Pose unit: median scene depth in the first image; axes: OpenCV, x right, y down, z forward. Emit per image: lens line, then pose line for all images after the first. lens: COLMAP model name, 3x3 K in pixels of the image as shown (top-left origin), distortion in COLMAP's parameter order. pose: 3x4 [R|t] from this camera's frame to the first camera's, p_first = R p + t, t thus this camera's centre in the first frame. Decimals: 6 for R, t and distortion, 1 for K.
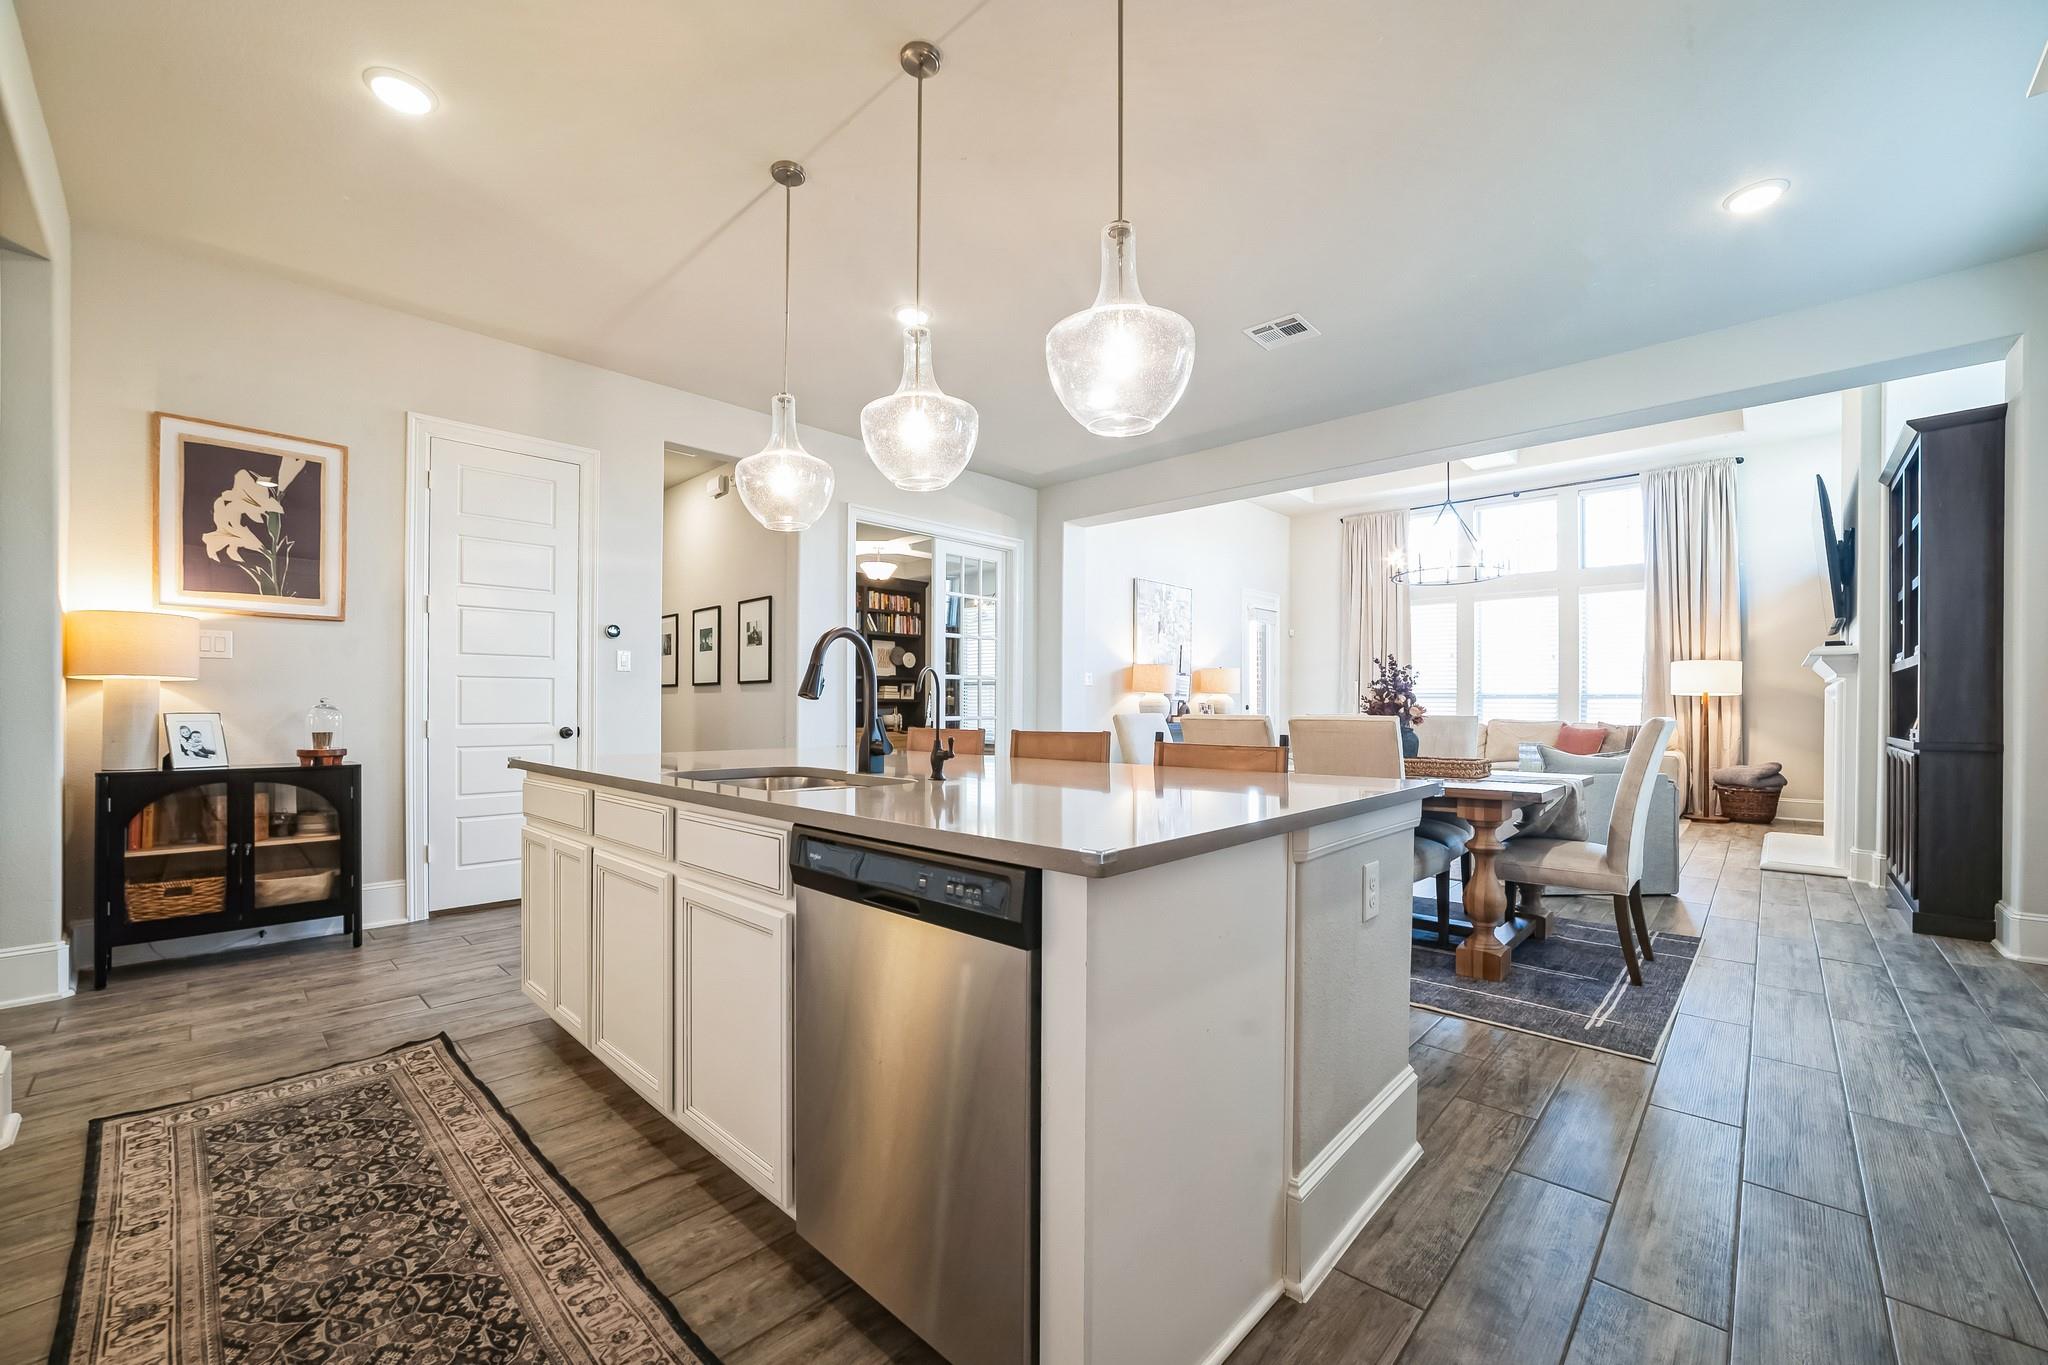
lens RADIAL K [[809.2, 0, 1029.5], [0, 809.2, 720.4], [0, 0, 1]] dist [-0.036854, 0.010263]
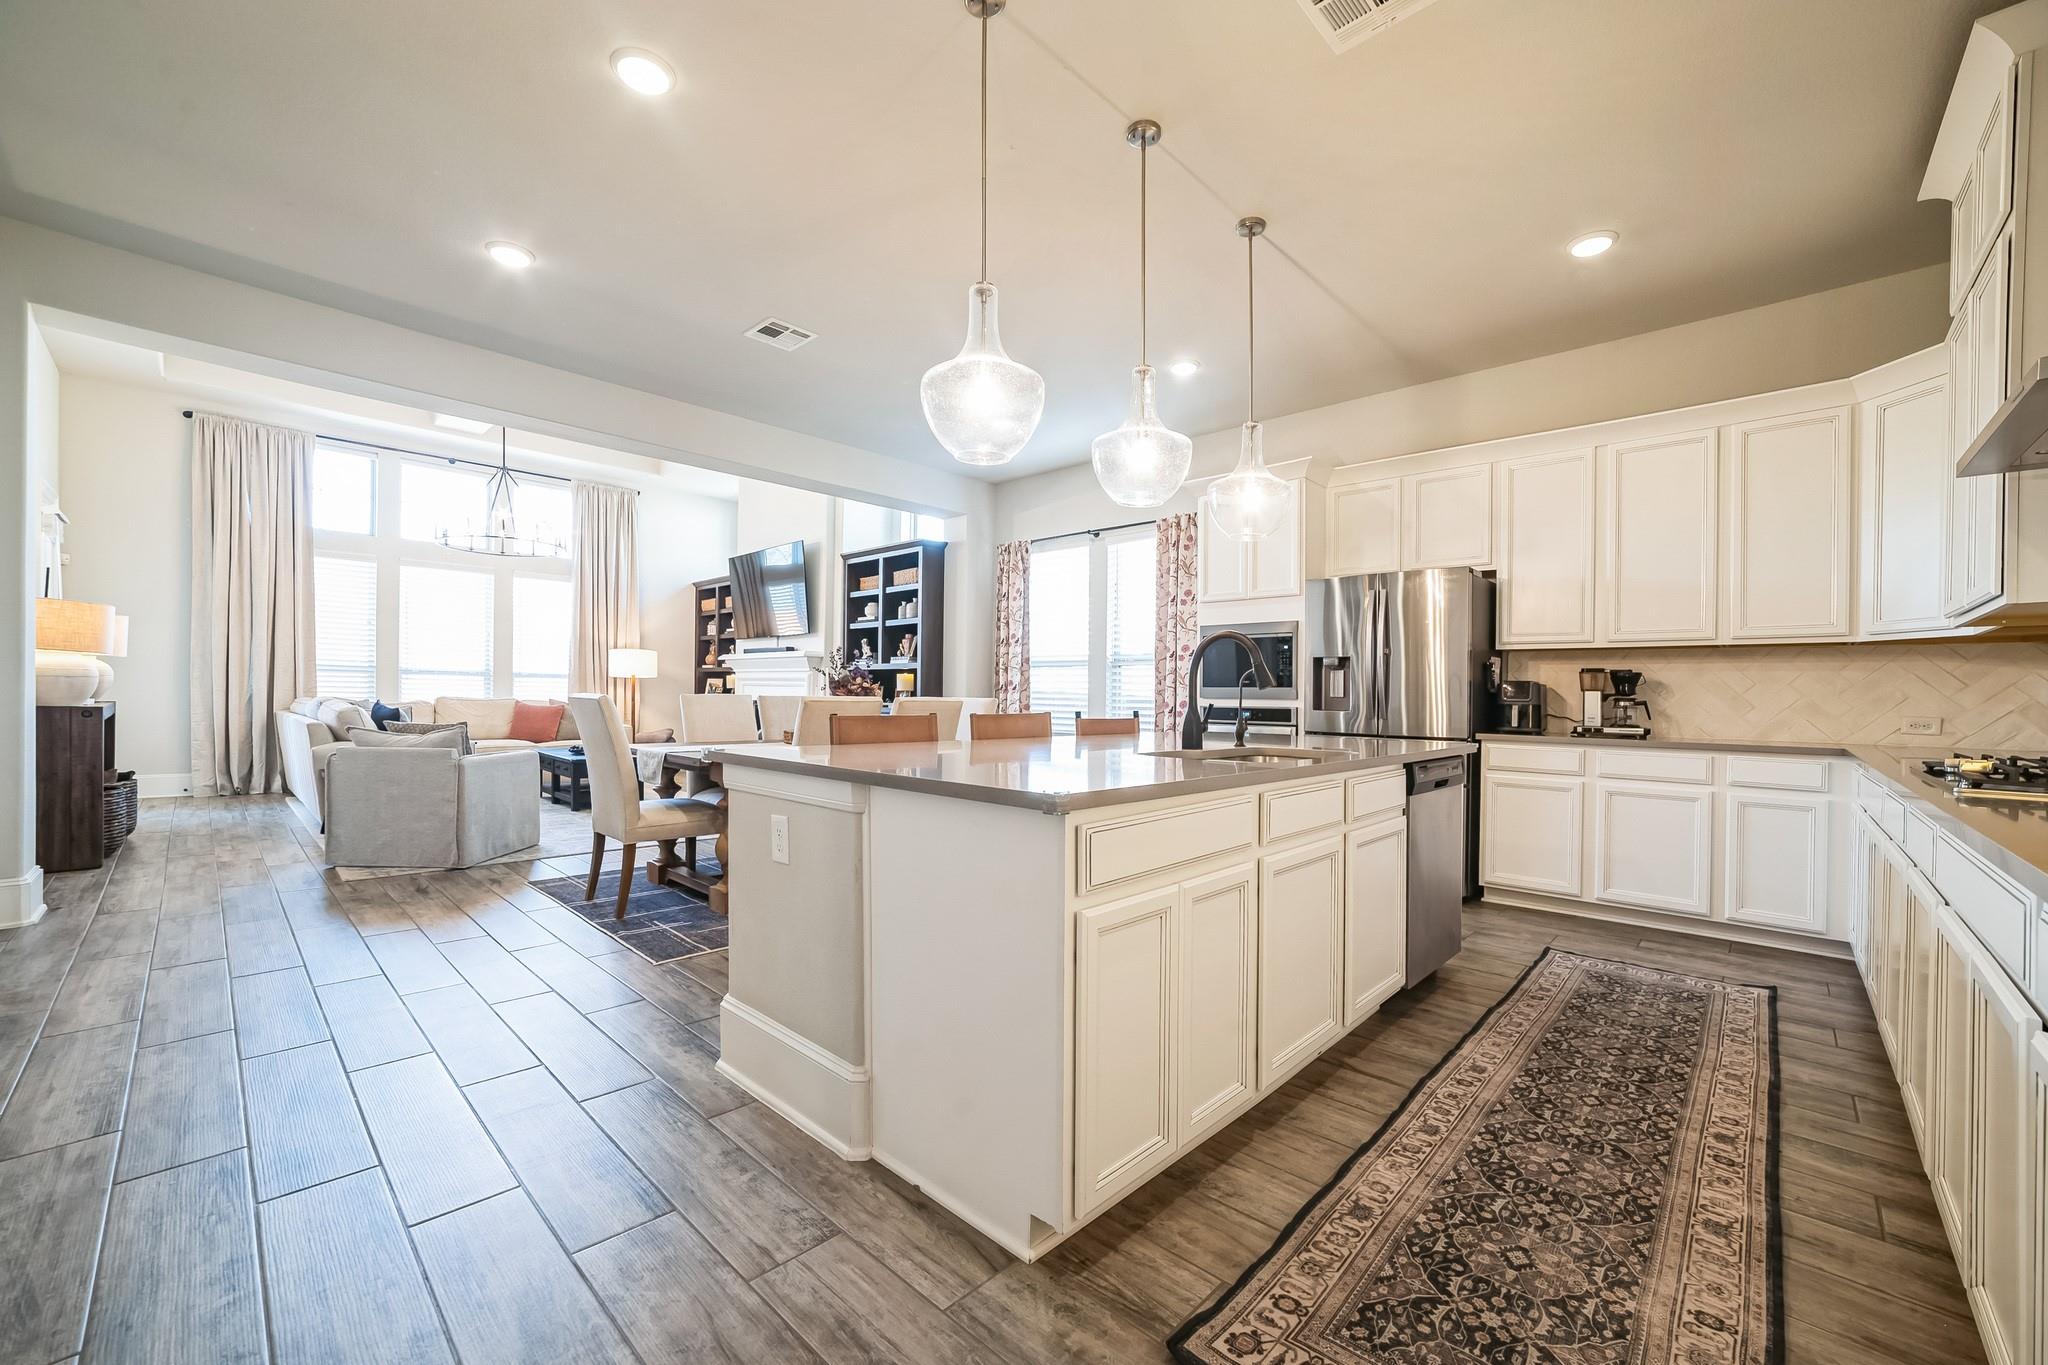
lens RADIAL K [[815.6, 0, 1038.3], [0, 815.6, 689.9], [0, 0, 1]] dist [-0.047927, 0.015273]
pose [[-0.001814, 0.004931, 0.999986, -1.735215], [0.000859, 0.999987, -0.004930, -0.022368], [-0.999998, 0.000850, -0.001818, 1.511565]]
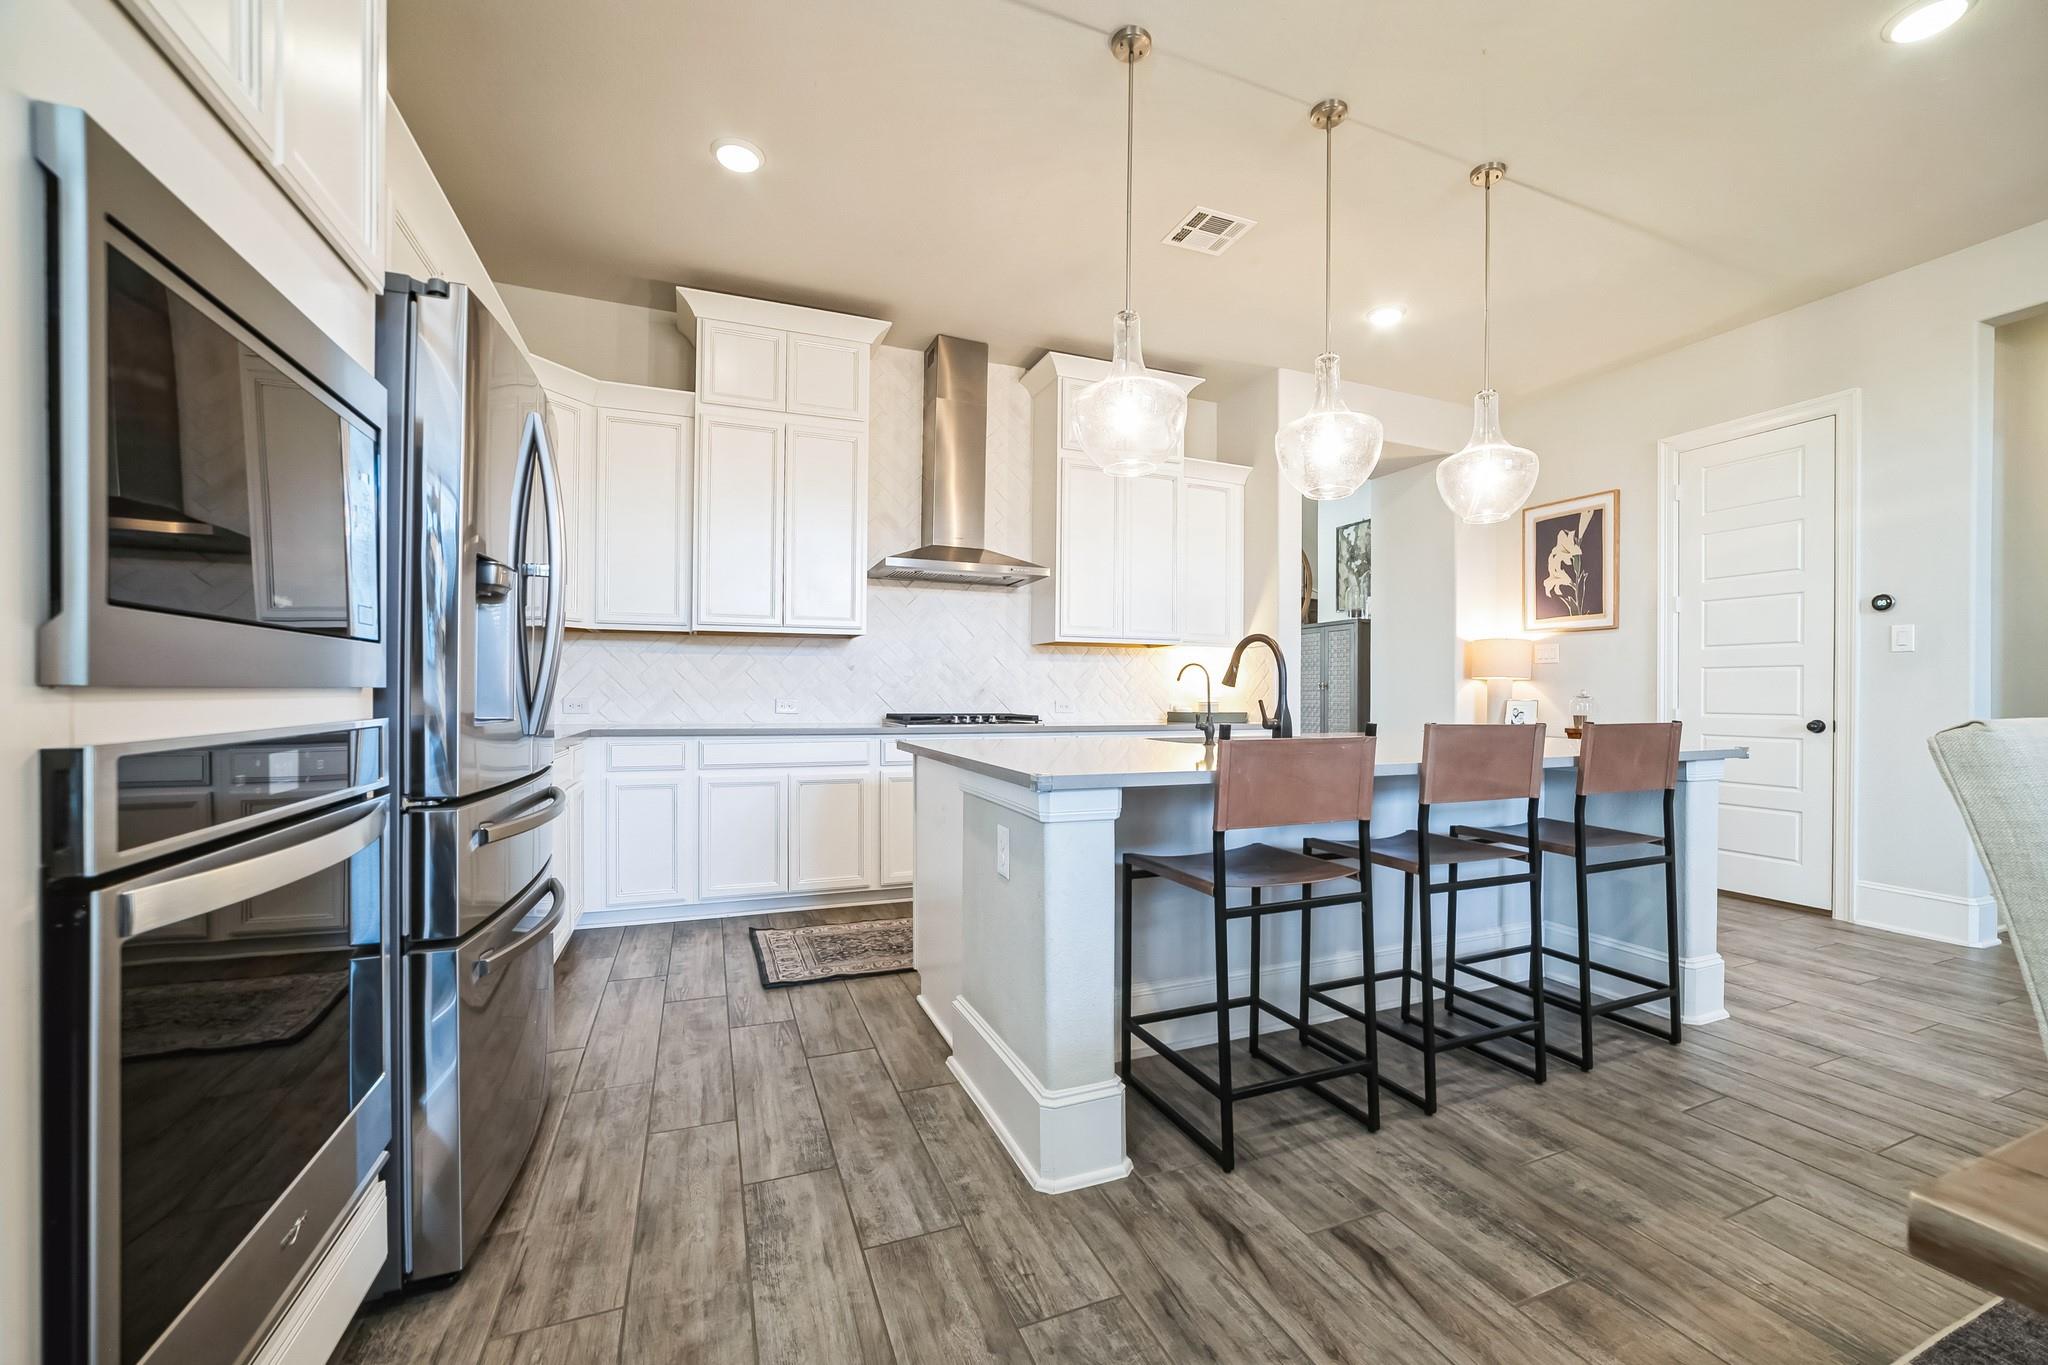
lens RADIAL K [[815.6, 0, 1038.3], [0, 815.6, 689.9], [0, 0, 1]] dist [-0.047927, 0.015273]
pose [[-0.412581, -0.011108, -0.910853, 1.384525], [-0.021930, 0.999757, -0.002258, -0.010005], [0.910657, 0.019043, -0.412724, 1.438597]]
